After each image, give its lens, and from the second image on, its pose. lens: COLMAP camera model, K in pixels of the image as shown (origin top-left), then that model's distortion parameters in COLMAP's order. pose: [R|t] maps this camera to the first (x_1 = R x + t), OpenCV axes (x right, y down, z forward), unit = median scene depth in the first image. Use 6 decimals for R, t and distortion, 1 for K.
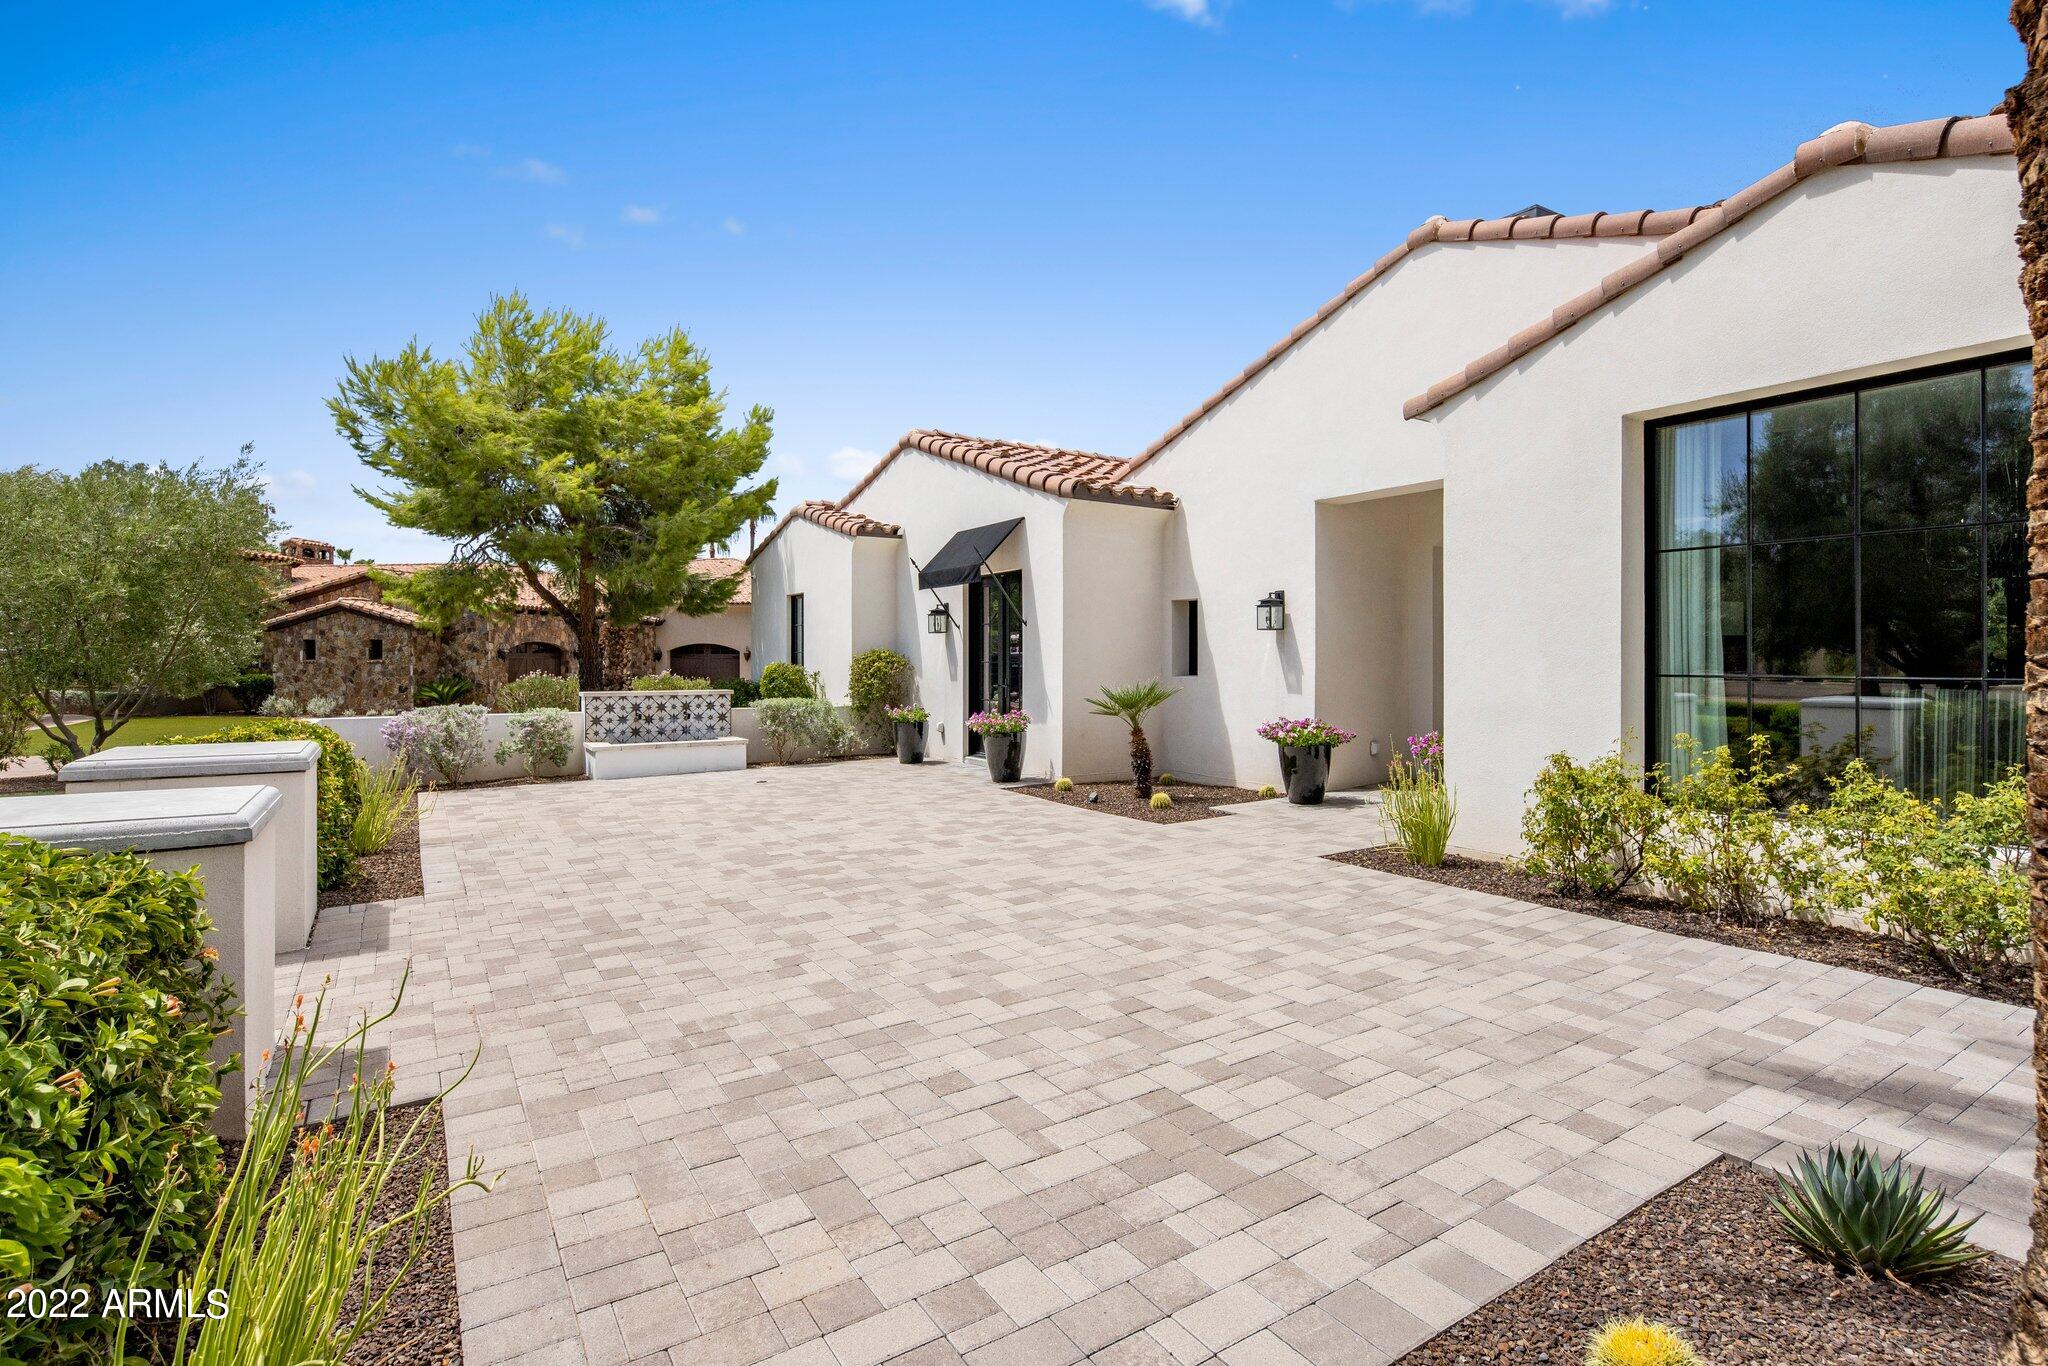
lens RADIAL K [[995.4, 0, 1028.6], [0, 995.4, 673.0], [0, 0, 1]] dist [0.002218, -0.000901]
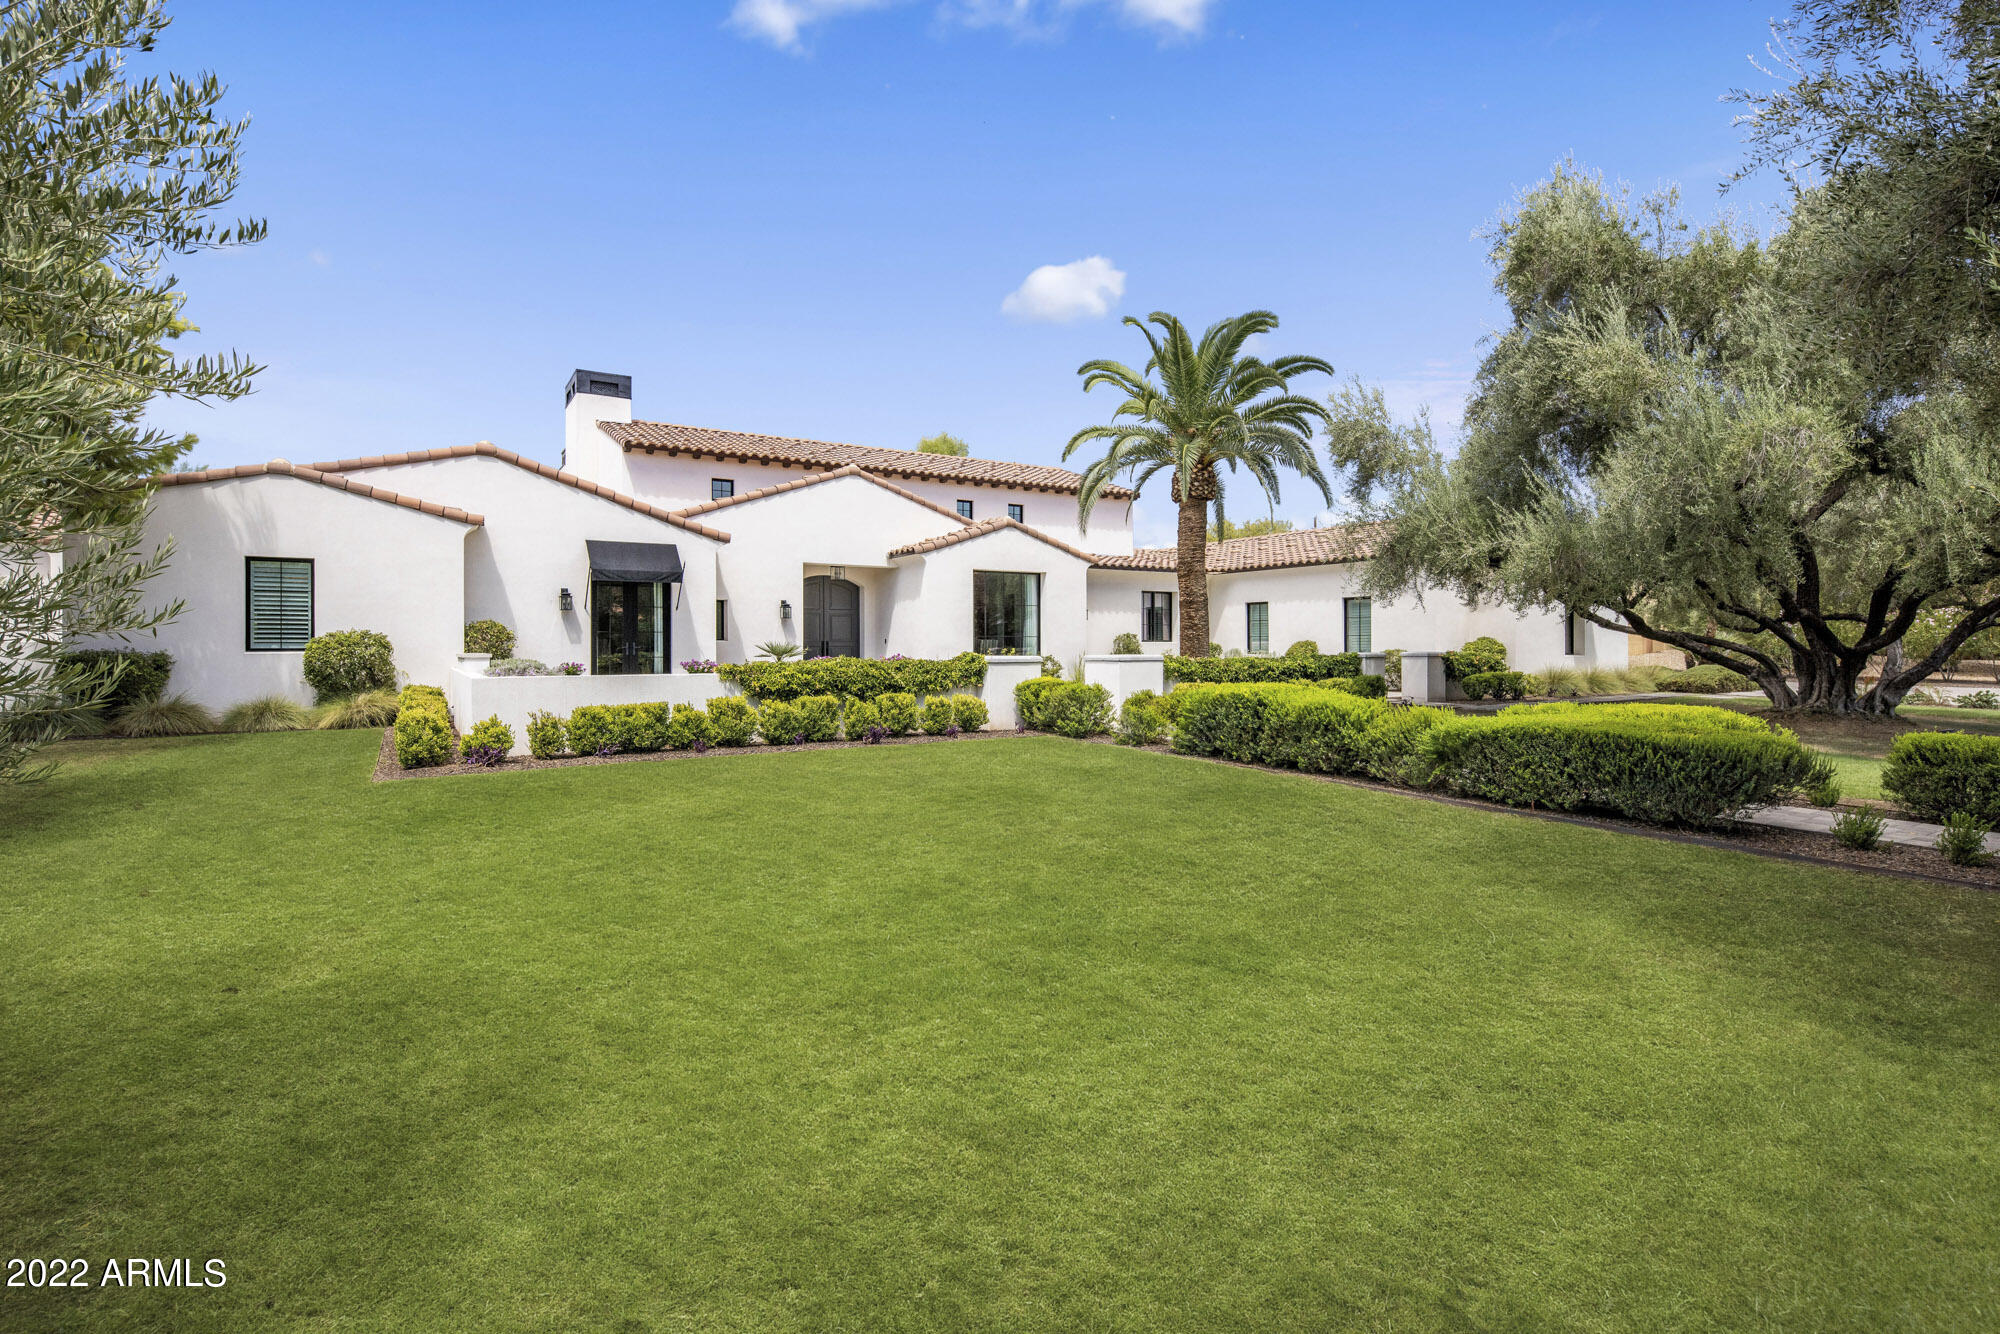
lens RADIAL K [[972.0, 0, 999.6], [0, 972.0, 668.2], [0, 0, 1]] dist [0.002218, -0.000901]
pose [[0.021820, -0.027221, 0.999391, -1.643780], [0.006760, 0.999610, 0.027079, 0.009898], [-0.999739, 0.006165, 0.021995, 0.430322]]
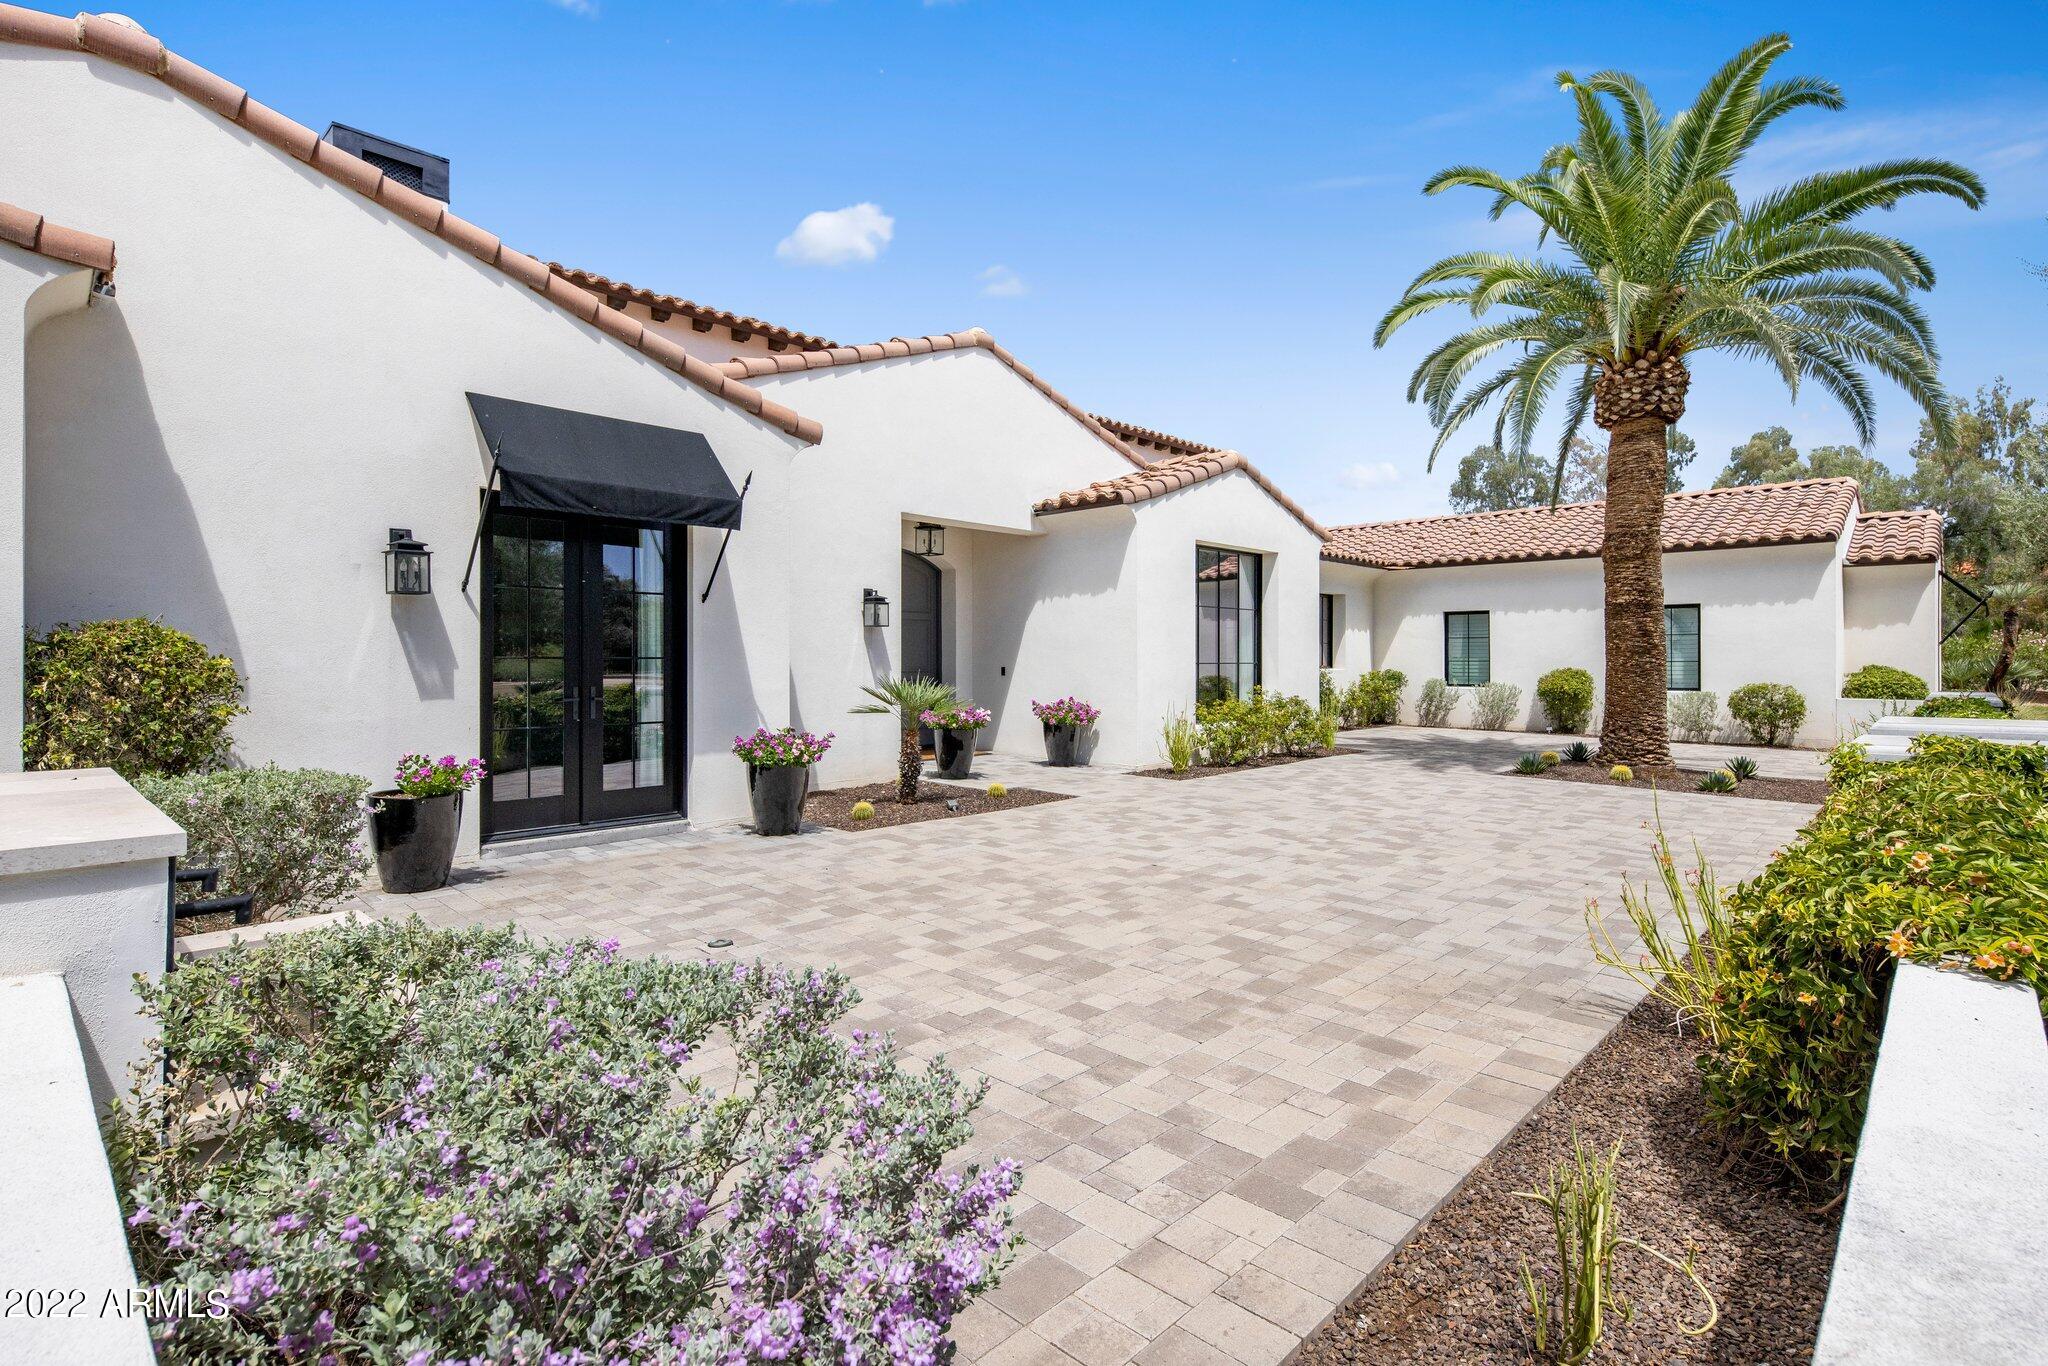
lens RADIAL K [[995.4, 0, 1040.1], [0, 995.4, 667.1], [0, 0, 1]] dist [0.002218, -0.000901]
pose [[-0.251643, -0.009989, 0.967769, -0.698872], [0.005310, 0.999917, 0.011701, -0.011548], [-0.967806, 0.008083, -0.251569, 0.966152]]
